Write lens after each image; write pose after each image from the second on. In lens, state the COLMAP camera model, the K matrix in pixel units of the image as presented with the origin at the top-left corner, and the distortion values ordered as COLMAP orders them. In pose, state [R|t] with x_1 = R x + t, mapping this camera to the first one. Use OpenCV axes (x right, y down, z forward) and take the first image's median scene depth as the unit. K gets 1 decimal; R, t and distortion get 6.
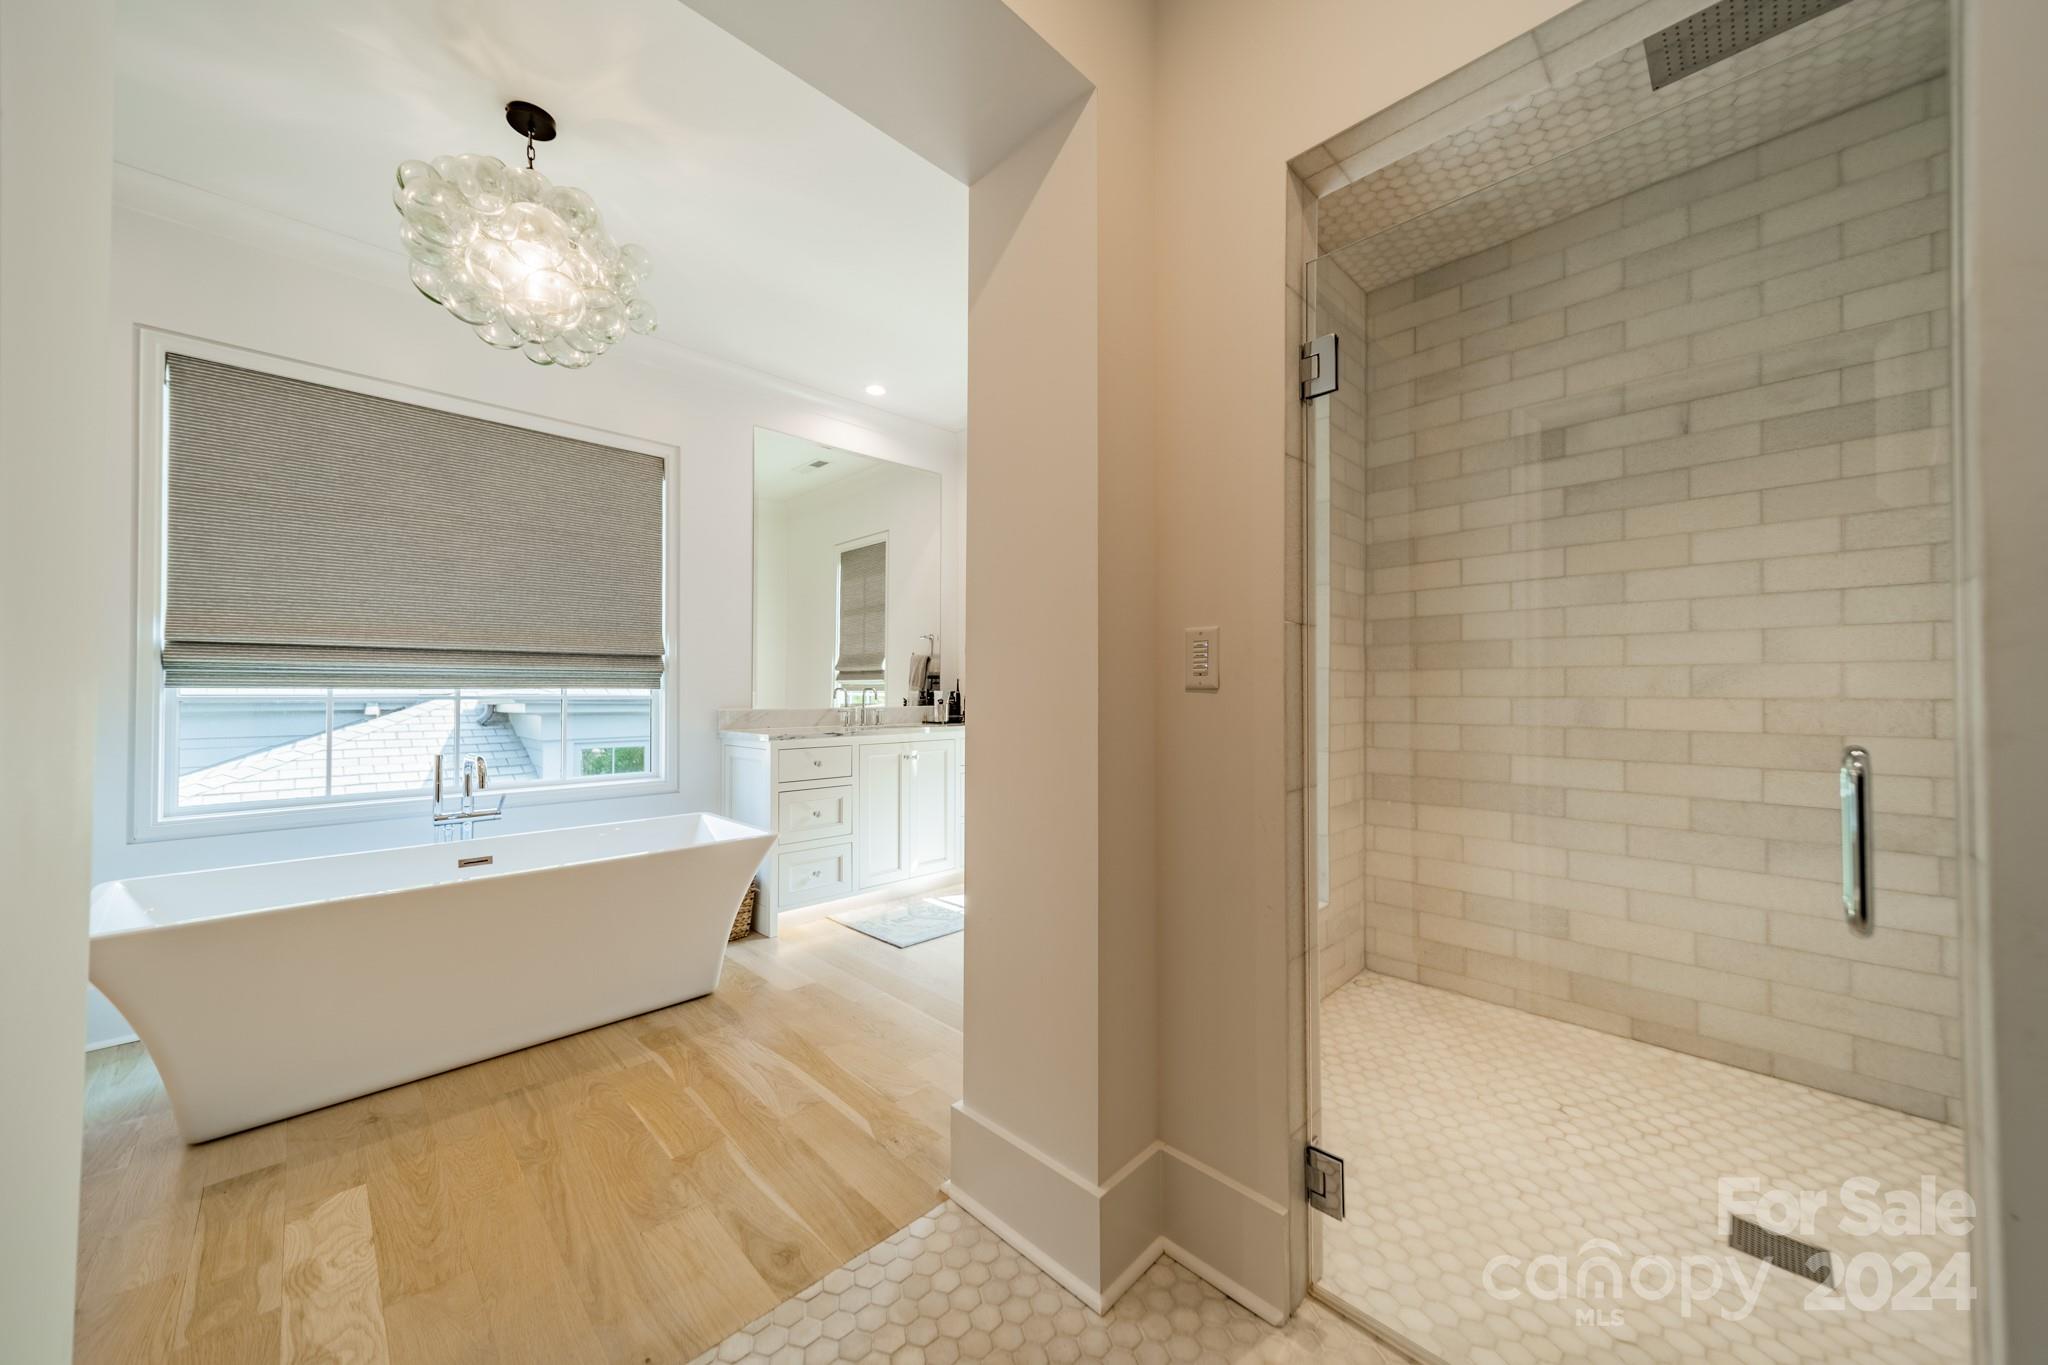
lens RADIAL K [[731.3, 0, 1018.6], [0, 731.3, 681.8], [0, 0, 1]] dist [0.006230, 0.000113]
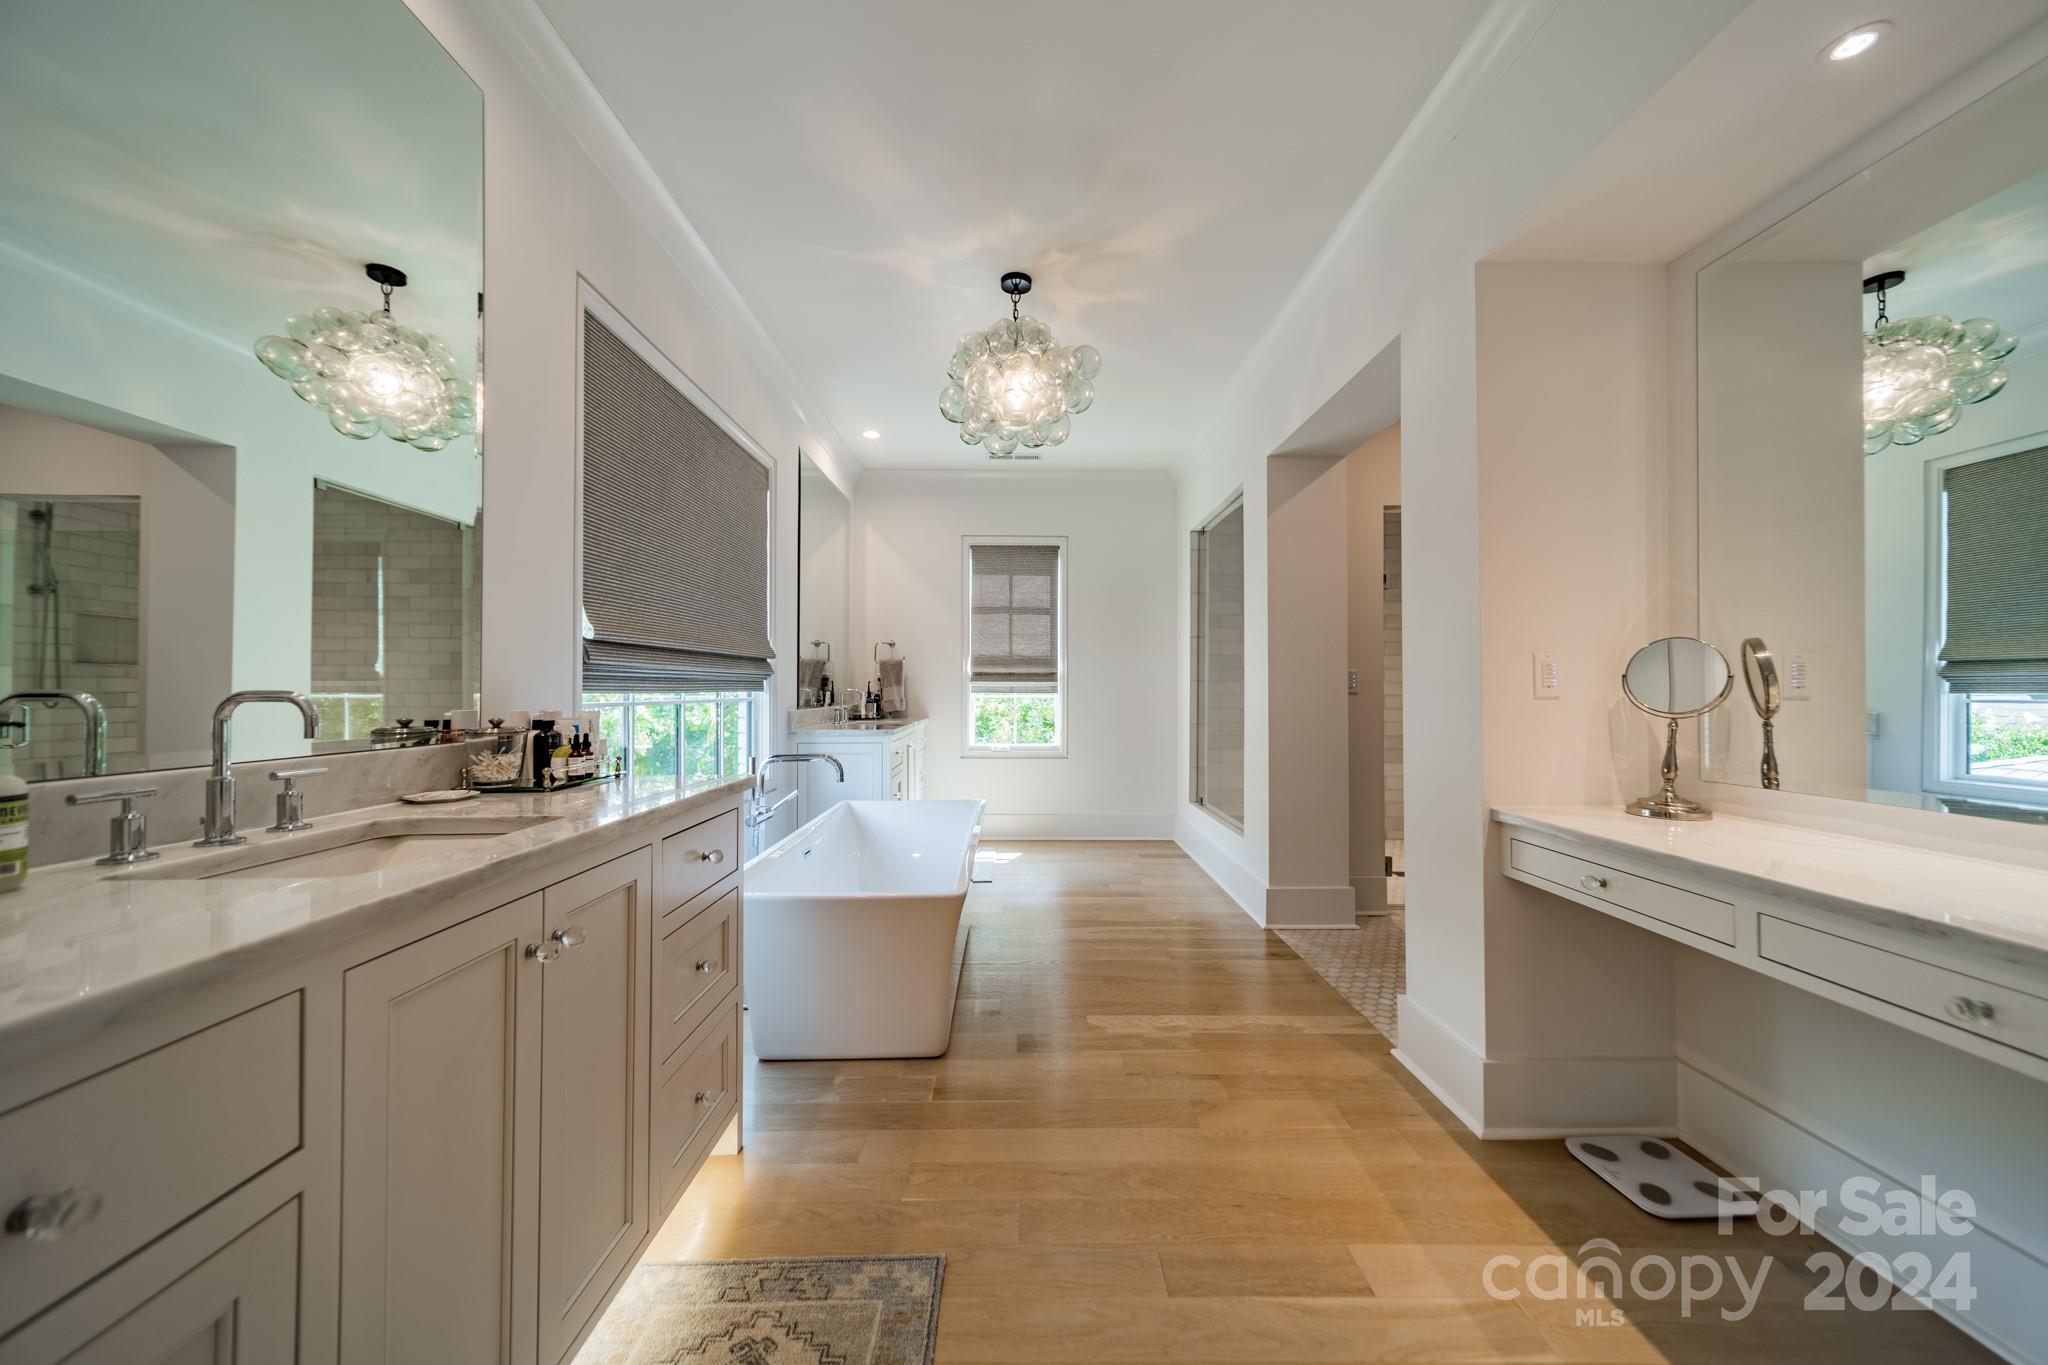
lens RADIAL K [[731.3, 0, 1018.2], [0, 731.3, 685.9], [0, 0, 1]] dist [0.006230, 0.000113]
pose [[0.693700, 0.006335, 0.720236, -1.804052], [-0.015587, 0.999859, 0.006219, -0.017419], [-0.720095, -0.015541, 0.693701, 0.036887]]
